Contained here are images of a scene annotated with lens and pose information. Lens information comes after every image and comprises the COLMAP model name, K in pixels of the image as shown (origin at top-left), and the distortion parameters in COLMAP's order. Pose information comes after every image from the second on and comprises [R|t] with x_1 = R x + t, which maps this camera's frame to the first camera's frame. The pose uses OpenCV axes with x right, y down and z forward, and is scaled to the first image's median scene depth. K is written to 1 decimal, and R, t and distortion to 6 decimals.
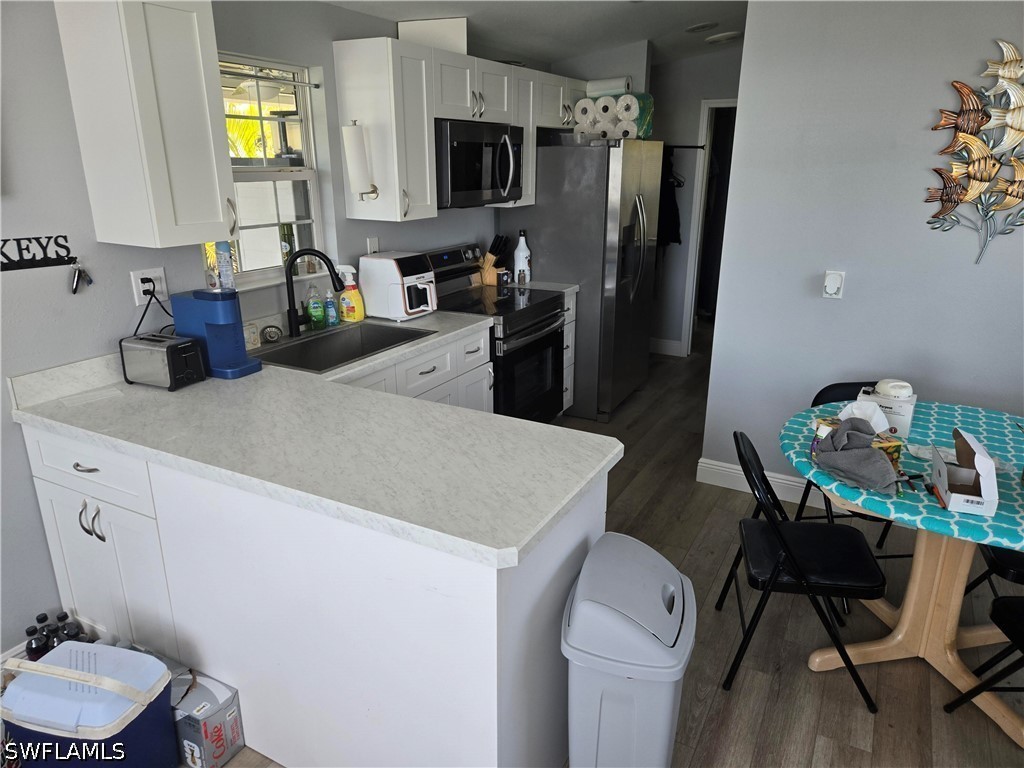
lens RADIAL K [[689.0, 0, 512.1], [0, 689.0, 388.8], [0, 0, 1]] dist [0.040941, 0.000251]
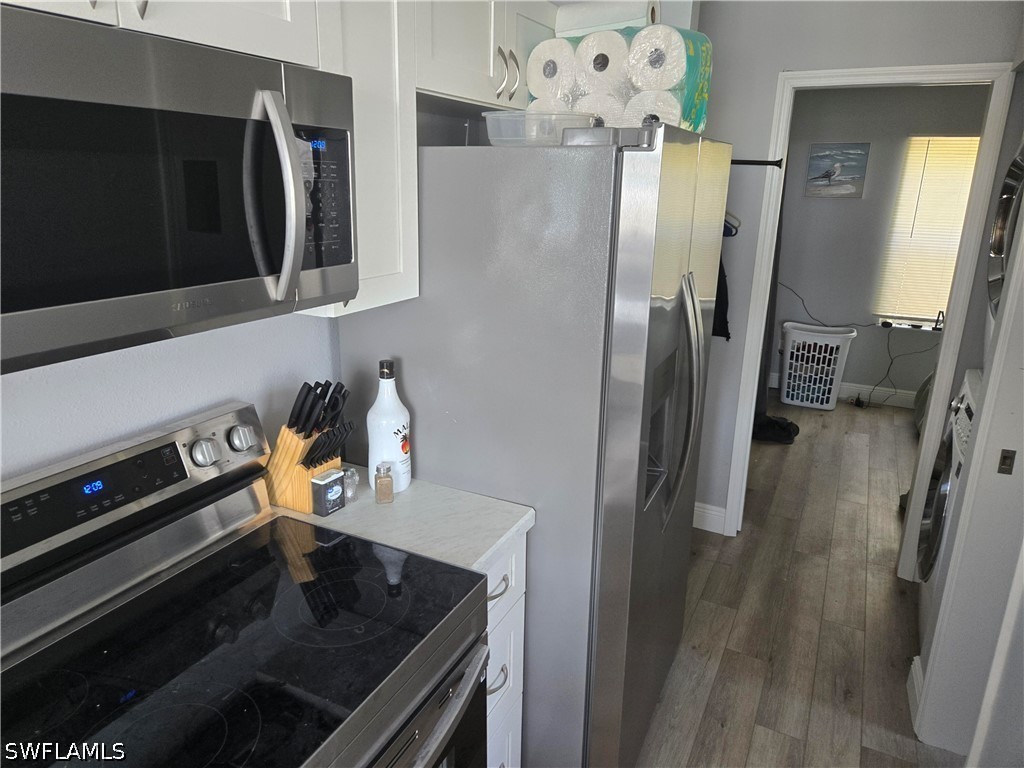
lens RADIAL K [[689.0, 0, 513.3], [0, 689.0, 378.5], [0, 0, 1]] dist [0.040941, 0.000251]
pose [[0.999120, 0.006771, 0.041382, 0.068453], [-0.005140, 0.999210, -0.039396, -0.204636], [-0.041617, 0.039149, 0.998366, 0.612550]]
